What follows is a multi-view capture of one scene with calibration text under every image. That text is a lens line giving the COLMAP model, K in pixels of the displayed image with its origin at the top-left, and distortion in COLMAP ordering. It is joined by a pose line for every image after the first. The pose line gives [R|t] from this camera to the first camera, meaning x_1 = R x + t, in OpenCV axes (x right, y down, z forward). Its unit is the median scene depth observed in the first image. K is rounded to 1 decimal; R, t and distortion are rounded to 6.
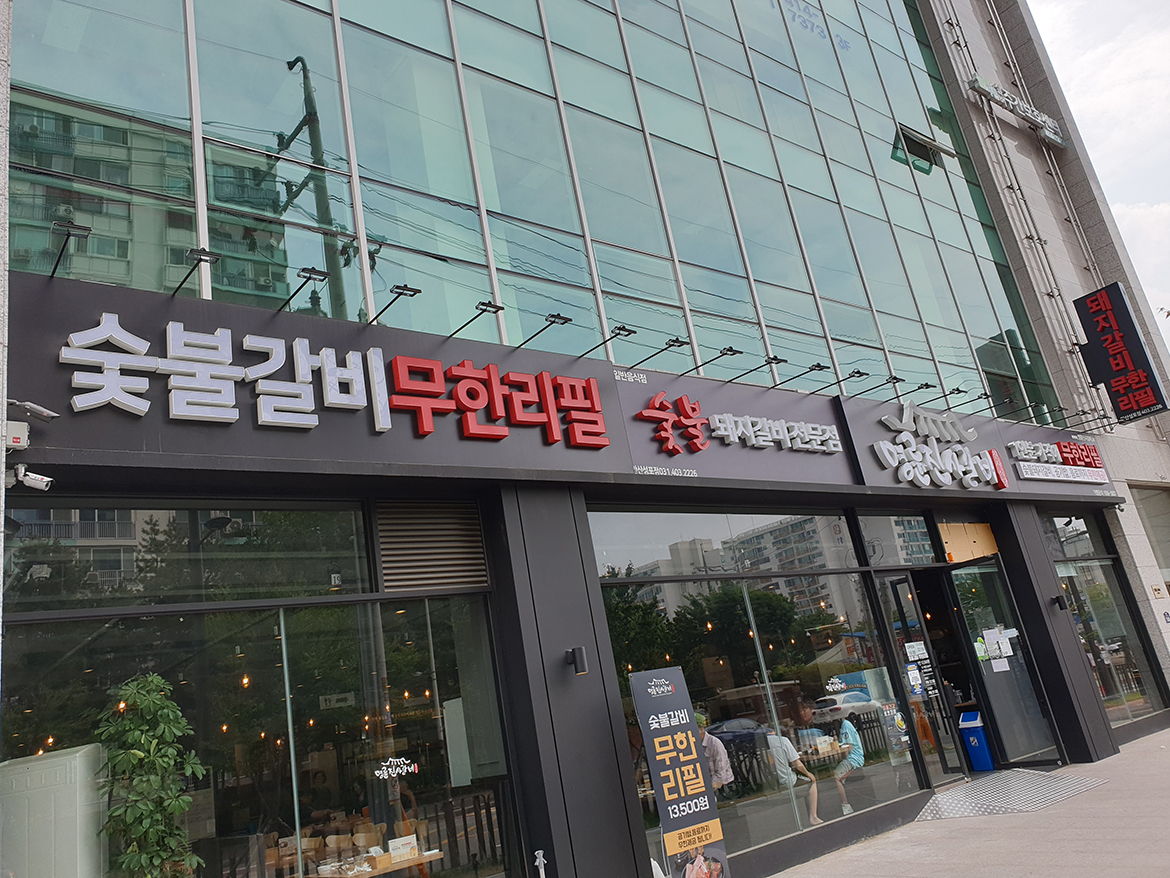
lens RADIAL K [[933.6, 0, 585.0], [0, 933.6, 439.0], [0, 0, 1]] dist [-0.005046, -0.014238]
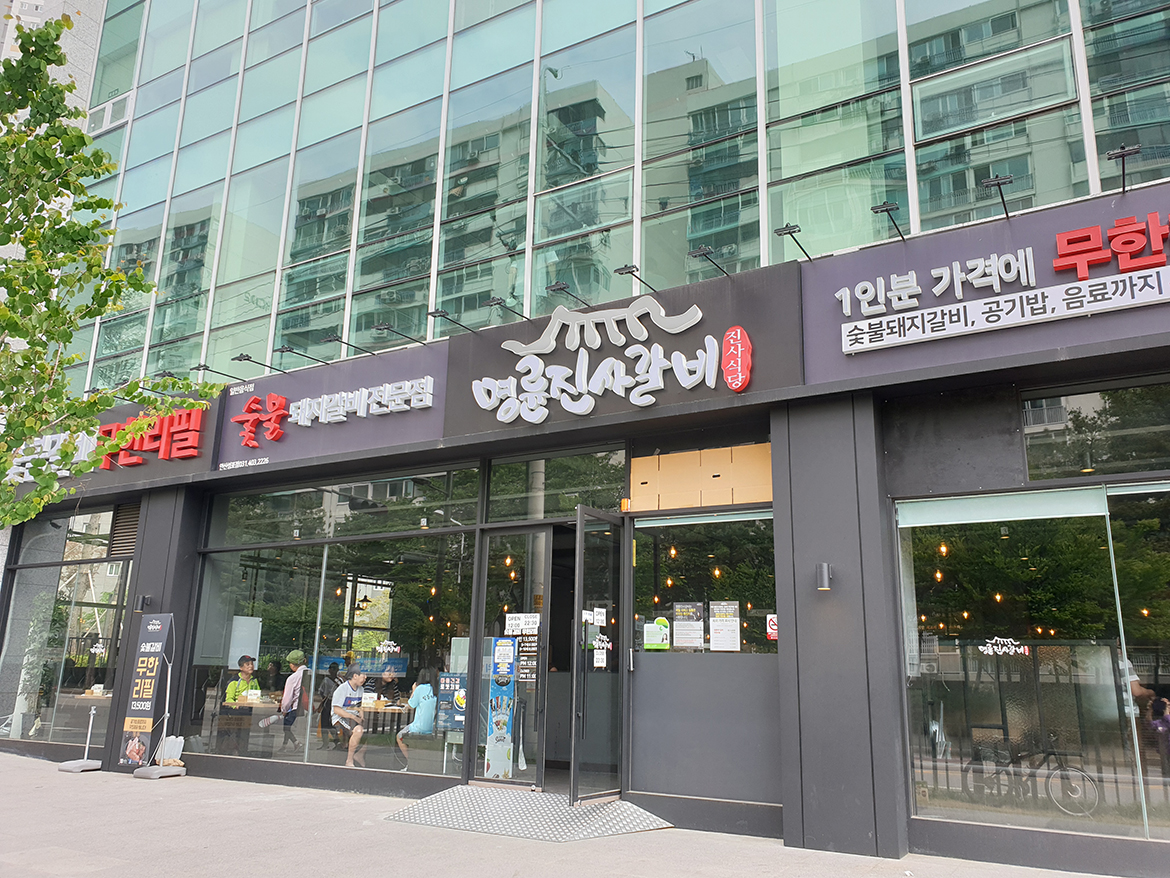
lens RADIAL K [[933.6, 0, 585.0], [0, 933.6, 439.0], [0, 0, 1]] dist [-0.005046, -0.014238]
pose [[0.348843, -0.056127, -0.935499, 1.382977], [0.204216, 0.978771, 0.017428, 0.072596], [0.914661, -0.197123, 0.352899, 0.934485]]
